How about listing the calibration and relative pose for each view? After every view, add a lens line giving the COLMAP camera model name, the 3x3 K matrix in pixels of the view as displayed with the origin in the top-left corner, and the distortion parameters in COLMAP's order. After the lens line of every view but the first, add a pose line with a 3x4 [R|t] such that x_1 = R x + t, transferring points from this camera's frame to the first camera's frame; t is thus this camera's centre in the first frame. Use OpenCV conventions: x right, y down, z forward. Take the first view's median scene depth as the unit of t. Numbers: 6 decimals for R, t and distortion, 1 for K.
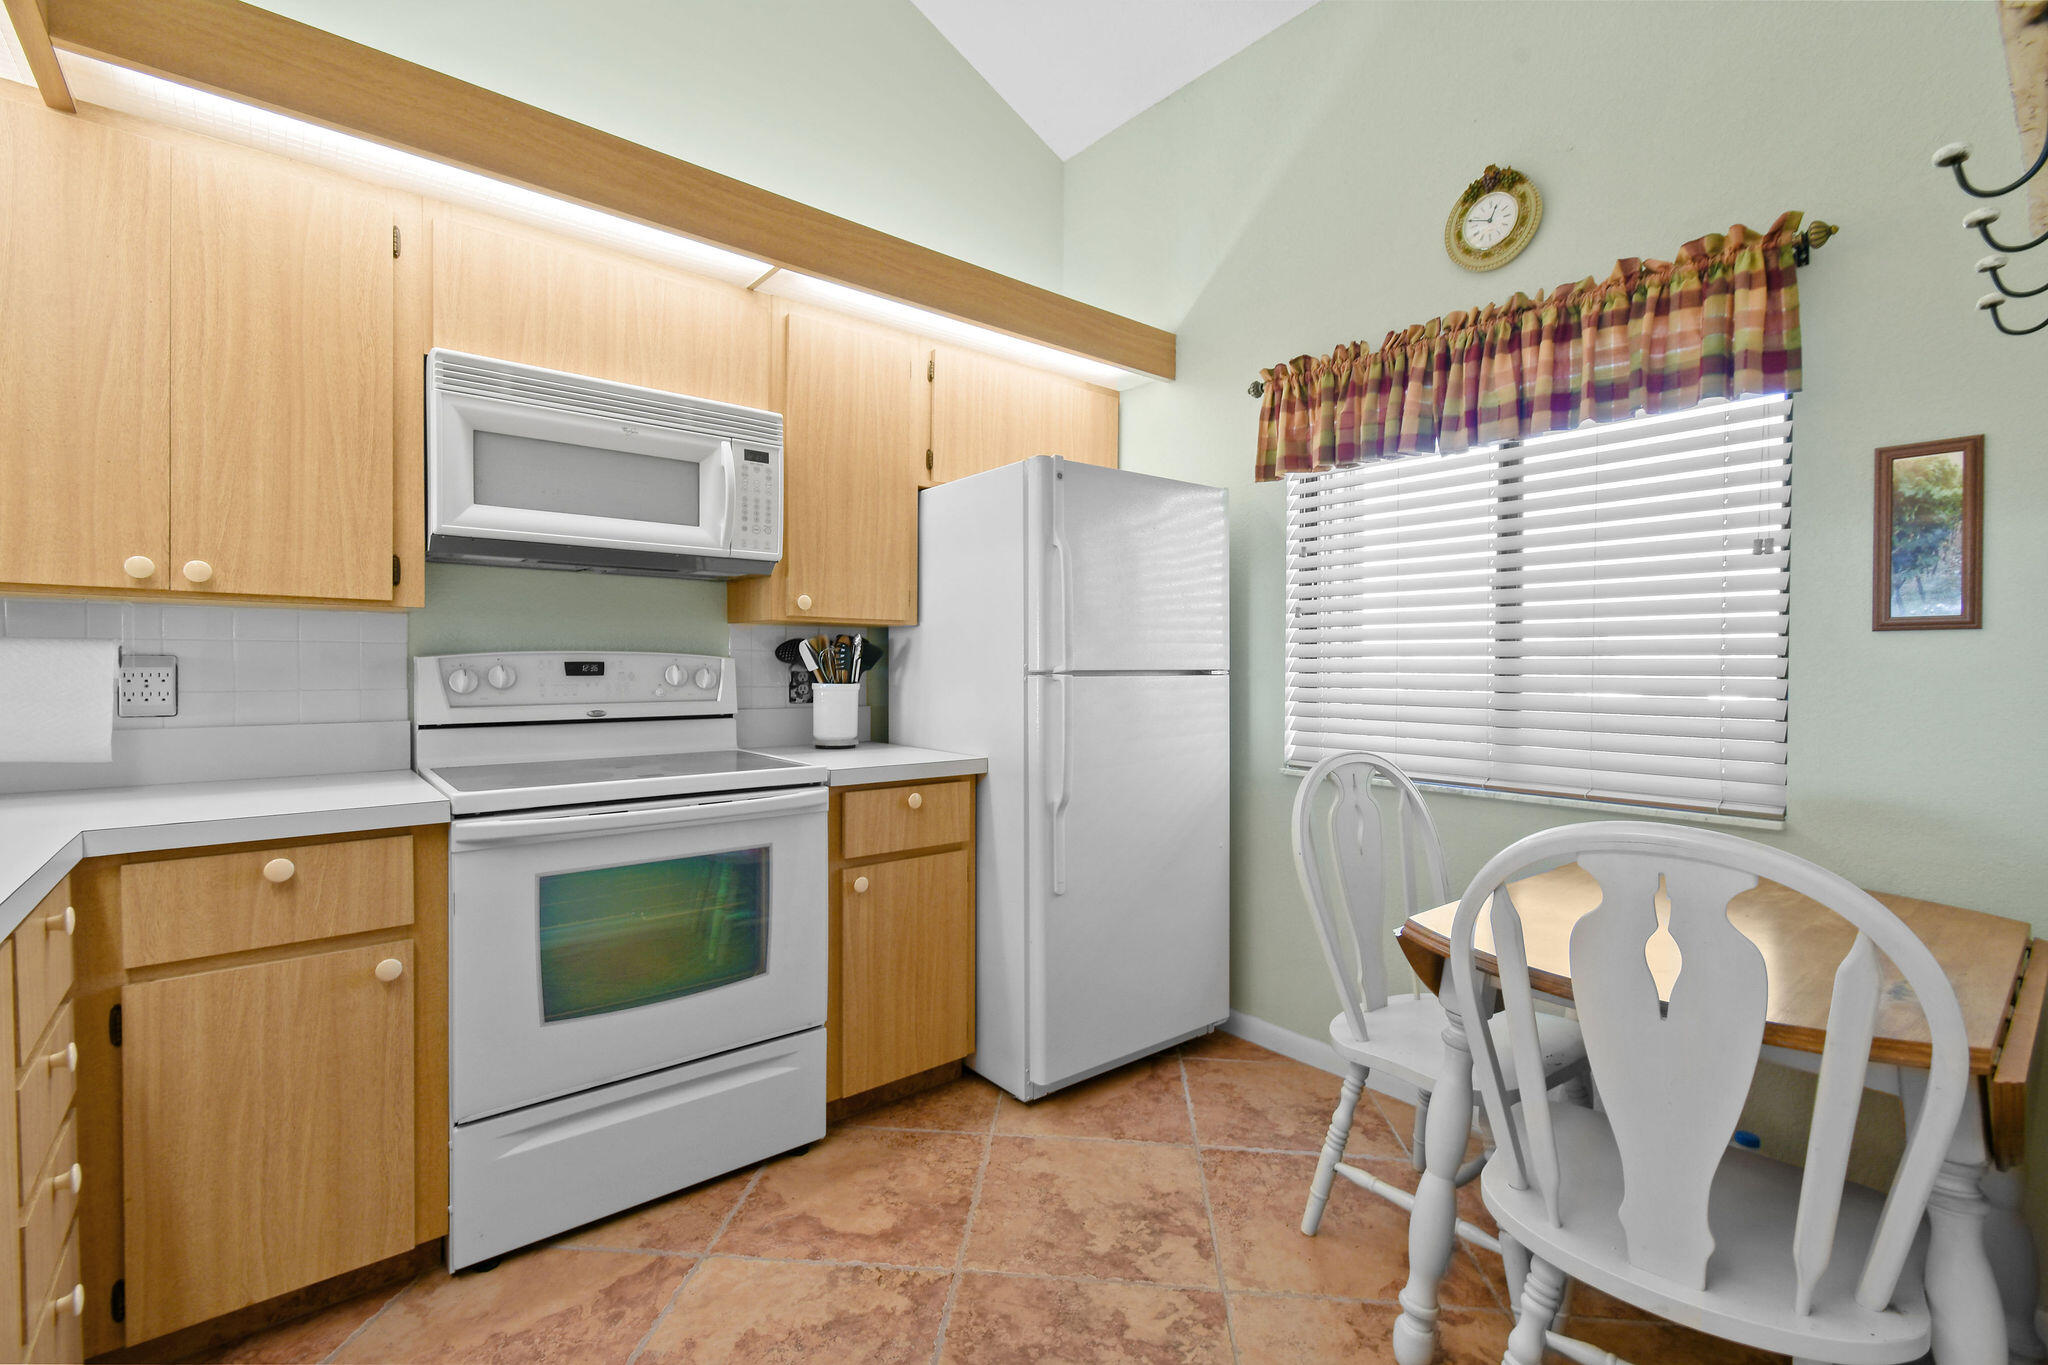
lens RADIAL K [[903.3, 0, 1016.0], [0, 903.3, 679.7], [0, 0, 1]] dist [0.000826, -0.001185]
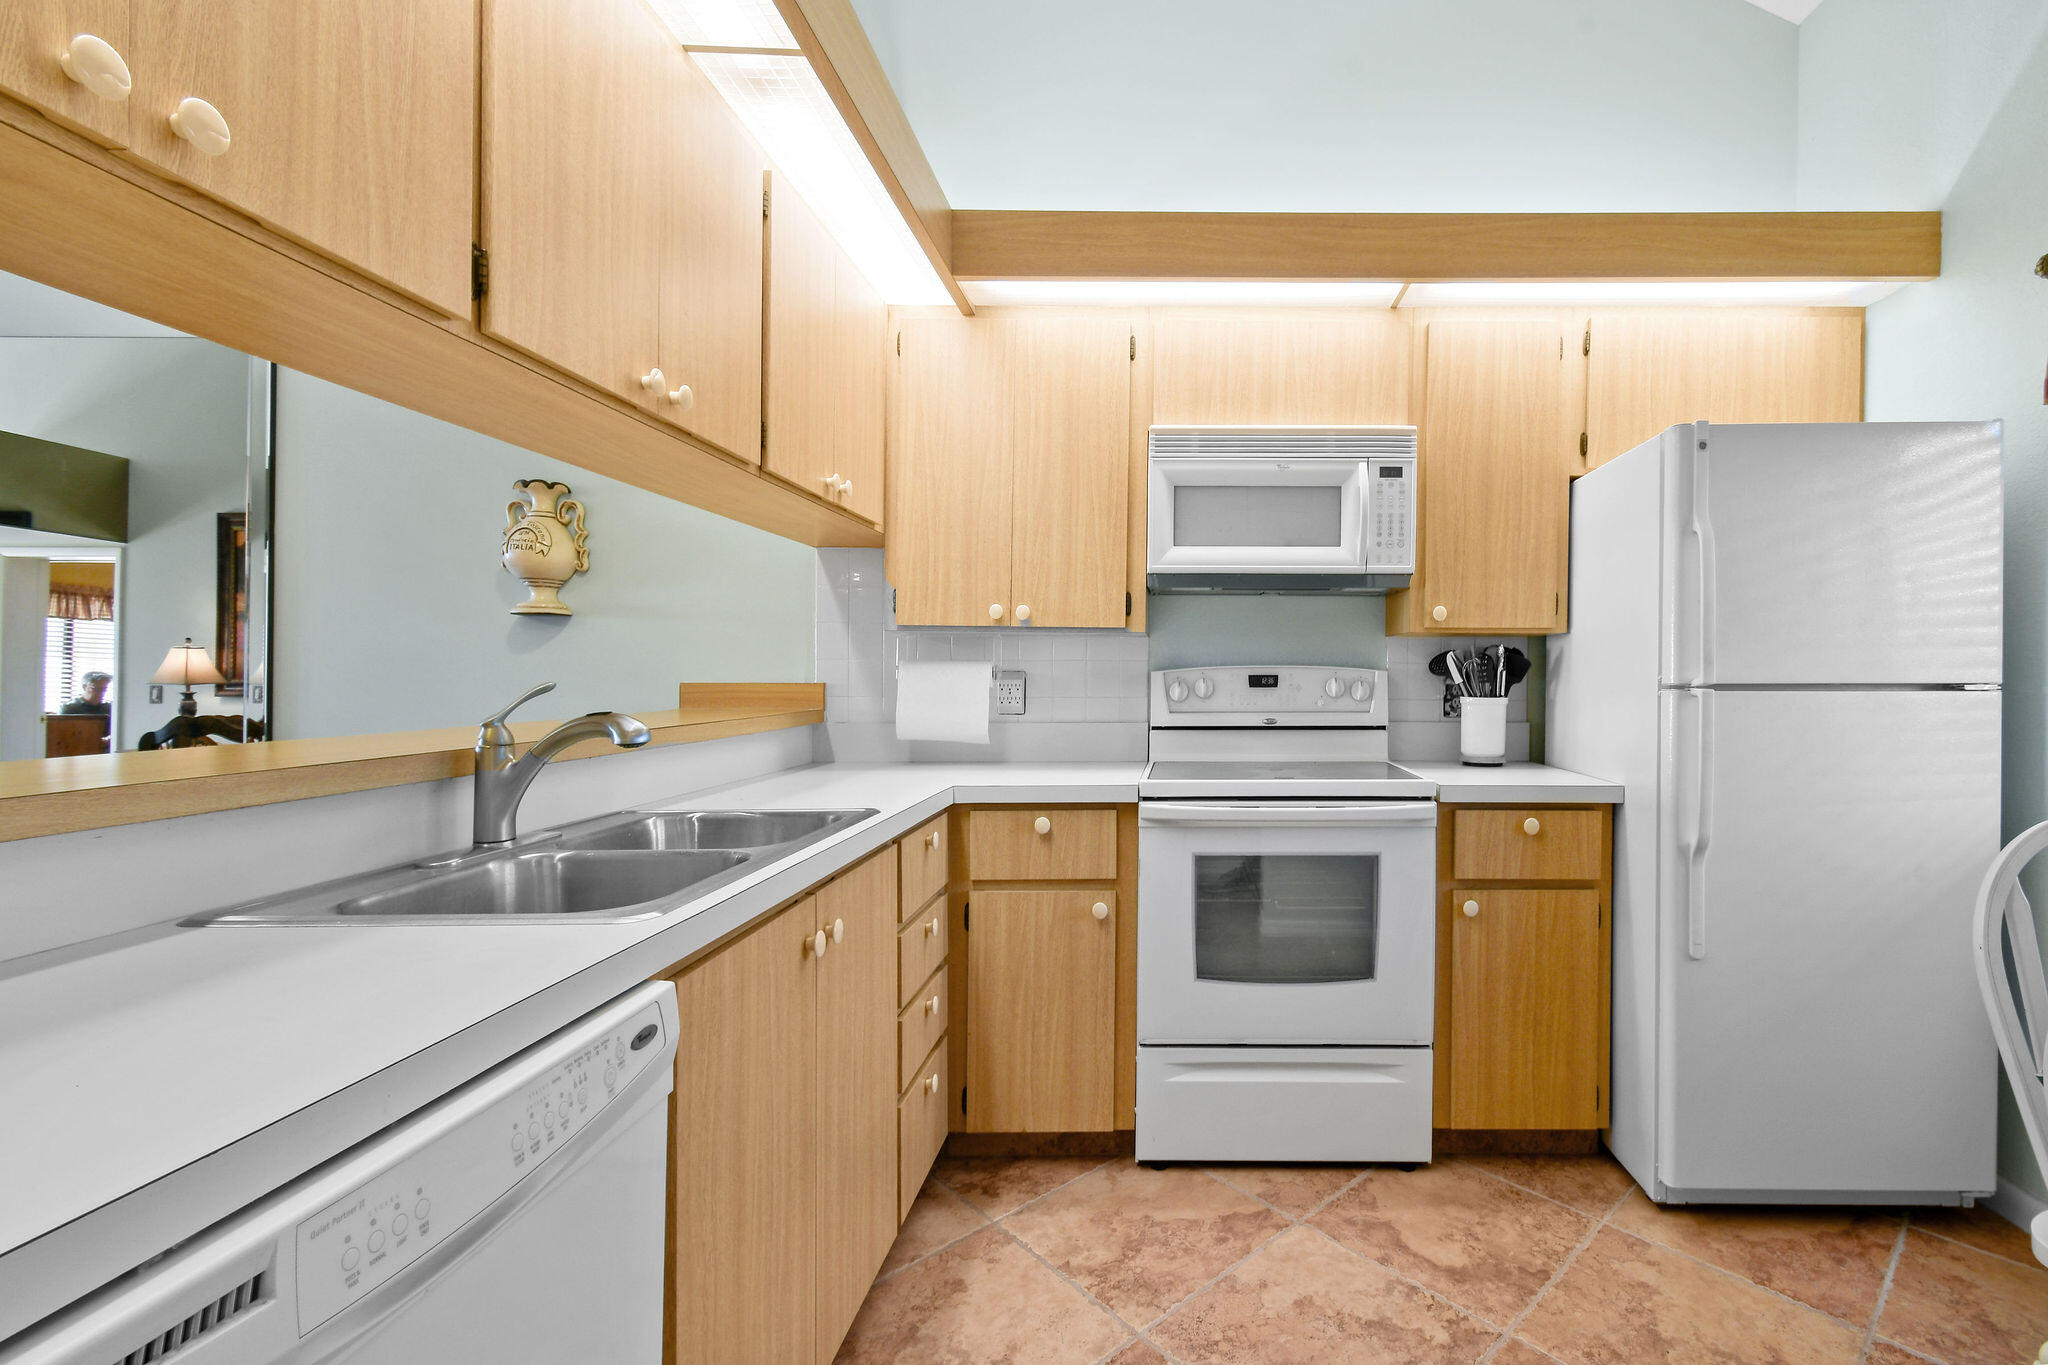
lens RADIAL K [[903.3, 0, 1016.0], [0, 903.3, 679.7], [0, 0, 1]] dist [0.000826, -0.001185]
pose [[0.699768, 0.000340, -0.714371, 0.154639], [-0.010791, 0.999891, -0.010094, 0.000746], [0.714289, 0.014773, 0.699695, -0.008462]]
